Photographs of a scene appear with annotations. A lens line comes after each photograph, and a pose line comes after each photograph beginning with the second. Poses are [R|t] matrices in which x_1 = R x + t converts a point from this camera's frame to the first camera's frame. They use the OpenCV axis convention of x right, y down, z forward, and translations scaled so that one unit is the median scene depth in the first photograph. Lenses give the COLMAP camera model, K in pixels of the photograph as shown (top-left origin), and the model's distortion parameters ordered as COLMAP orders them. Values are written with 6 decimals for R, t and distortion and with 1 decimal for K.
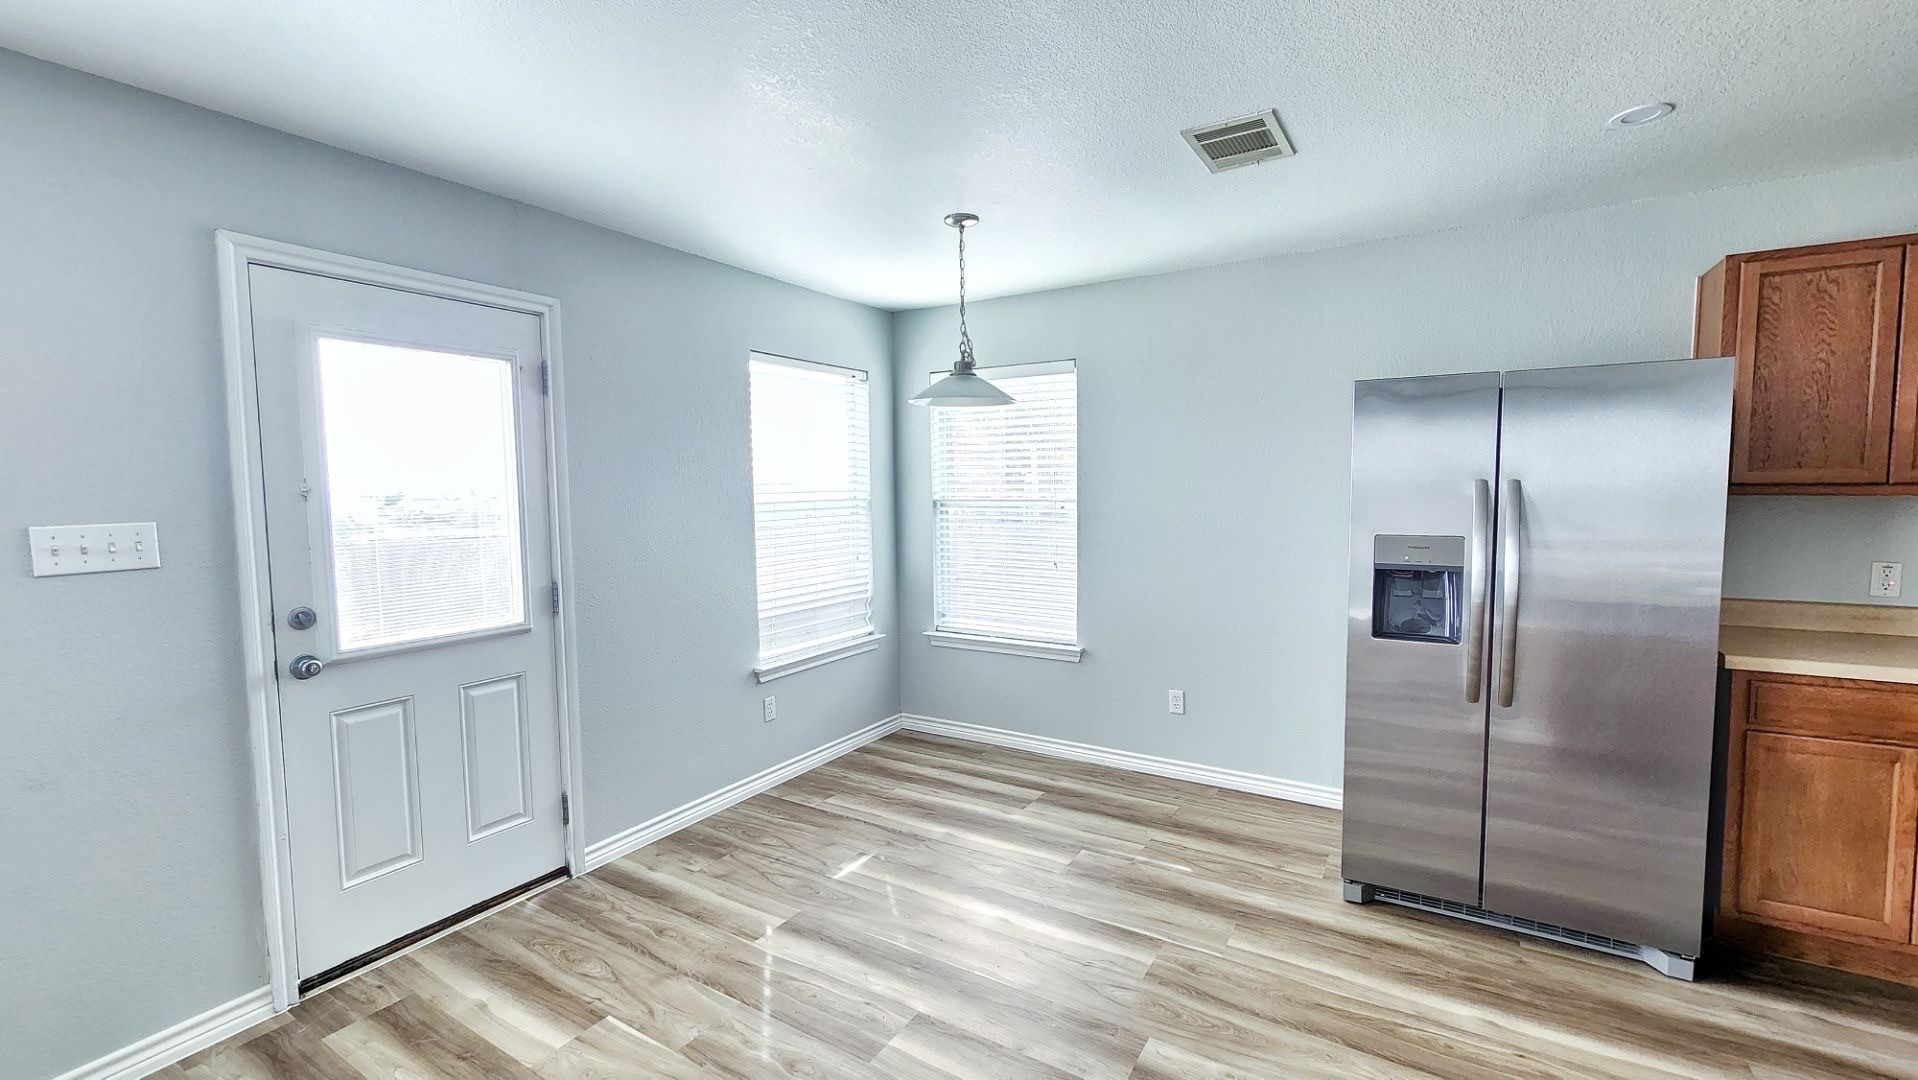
lens RADIAL K [[786.4, 0, 954.3], [0, 786.4, 549.6], [0, 0, 1]] dist [0.001233, -0.000115]
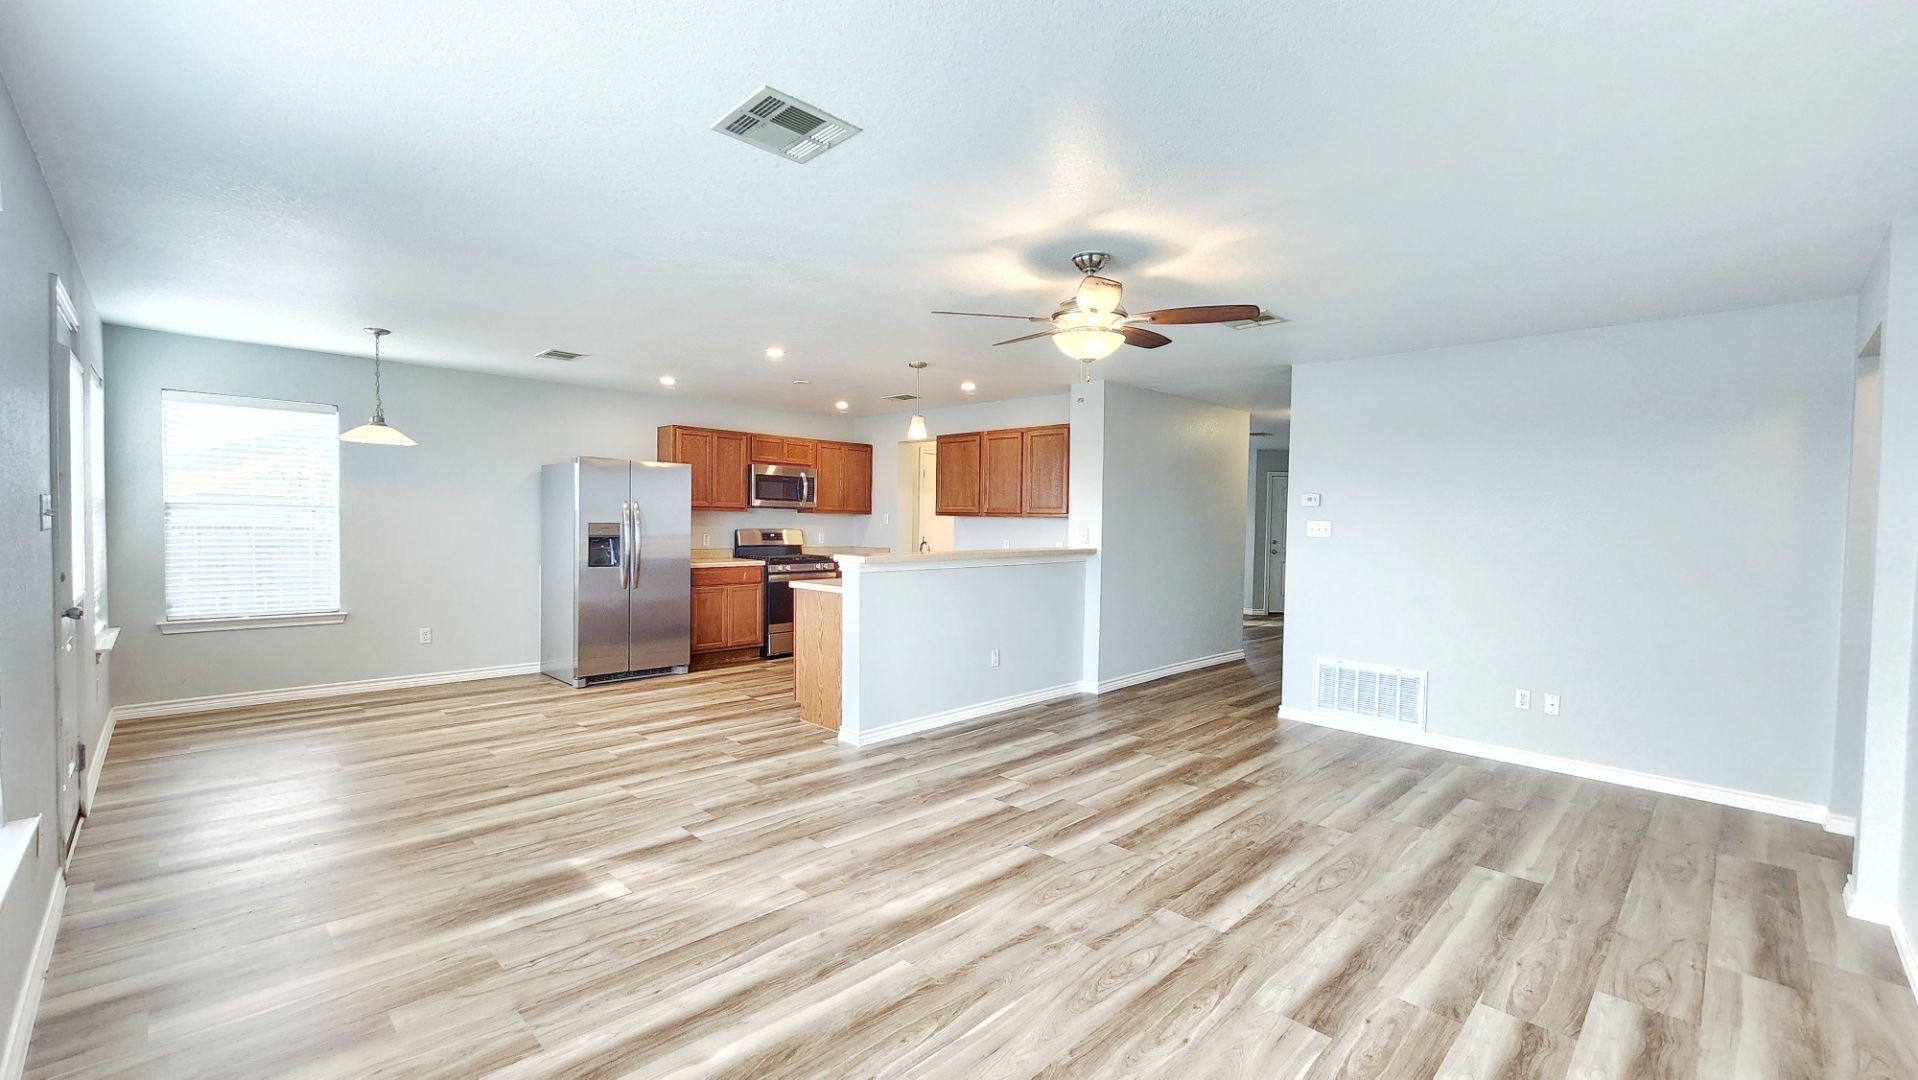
lens RADIAL K [[786.4, 0, 948.1], [0, 786.4, 543.2], [0, 0, 1]] dist [0.001233, -0.000115]
pose [[0.239387, -0.015554, 0.970800, -1.607956], [0.053802, 0.998548, 0.002732, 0.098373], [-0.969432, 0.051577, 0.239877, -0.653483]]
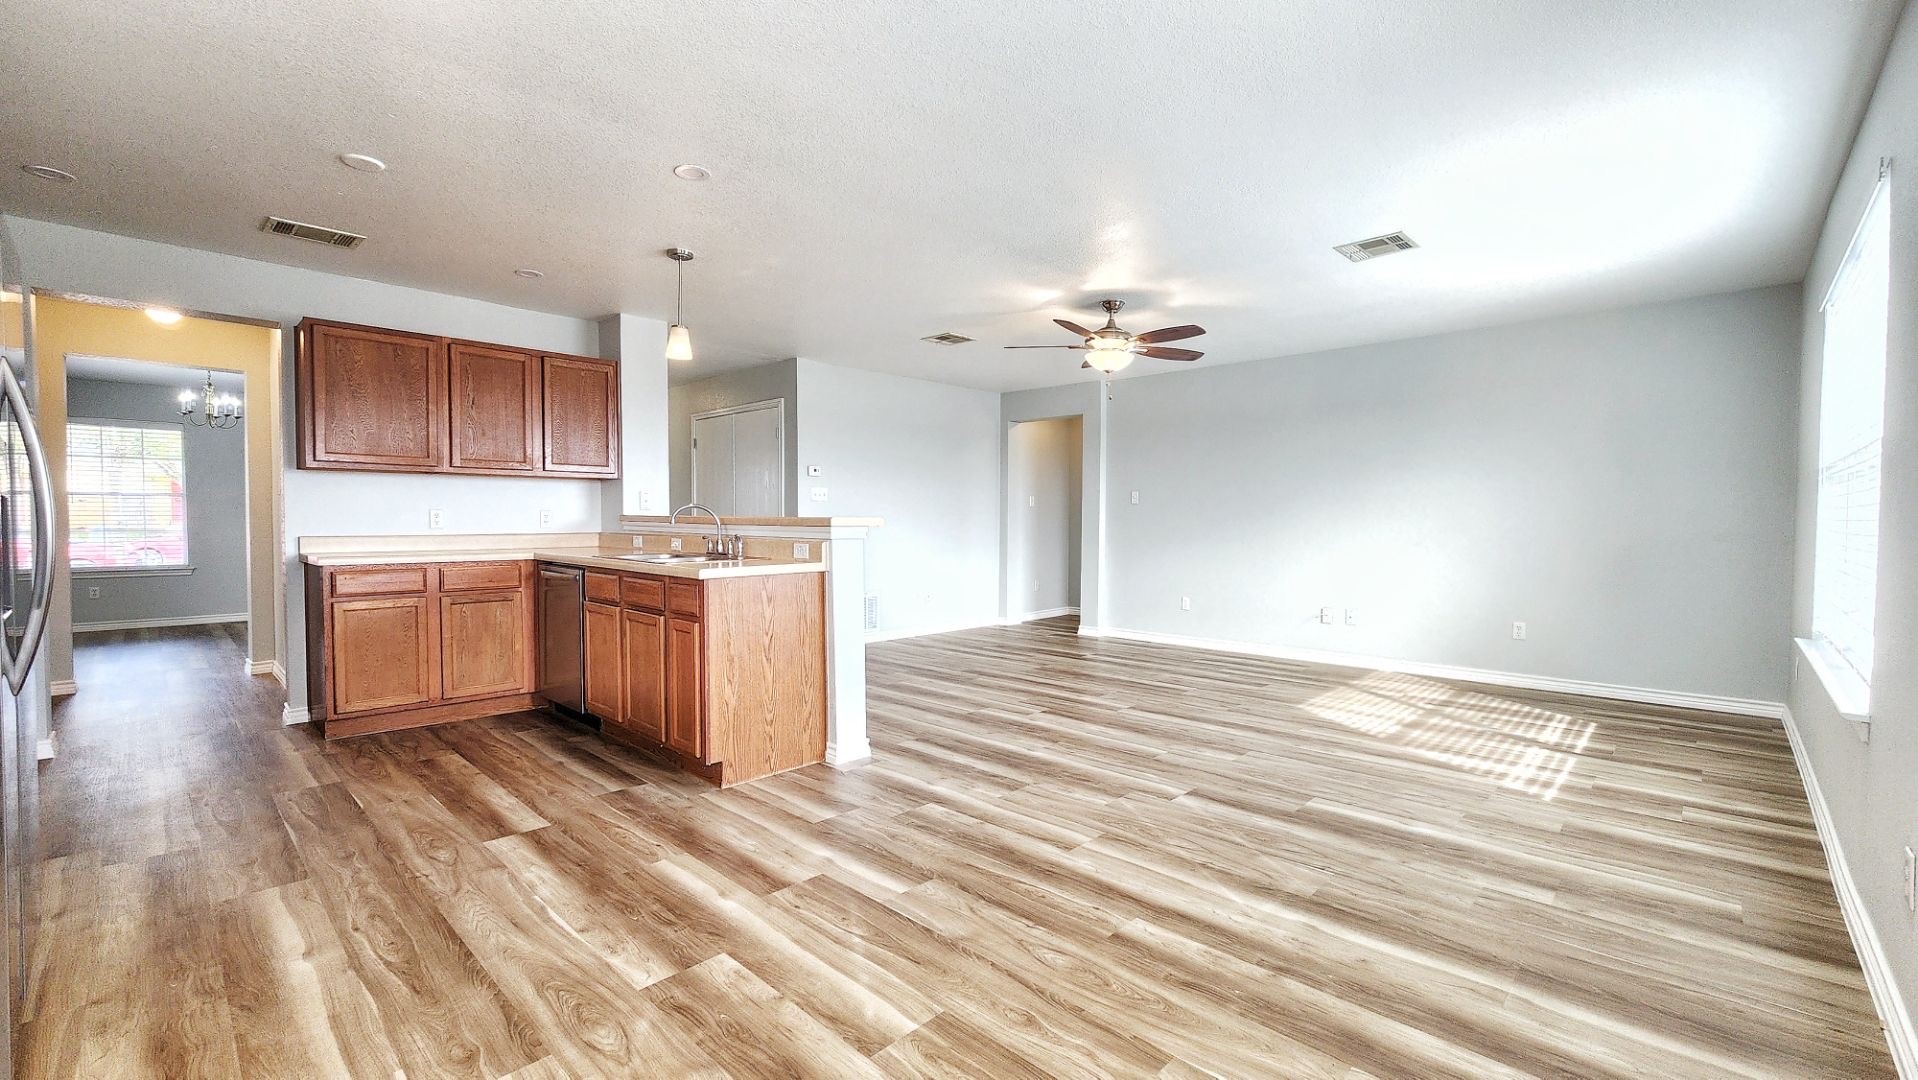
lens RADIAL K [[786.4, 0, 962.9], [0, 786.4, 537.4], [0, 0, 1]] dist [0.001233, -0.000115]
pose [[-0.977890, 0.003486, 0.209091, -0.265659], [0.024035, 0.995109, 0.095816, 0.020643], [-0.207735, 0.098723, -0.973191, 1.513091]]
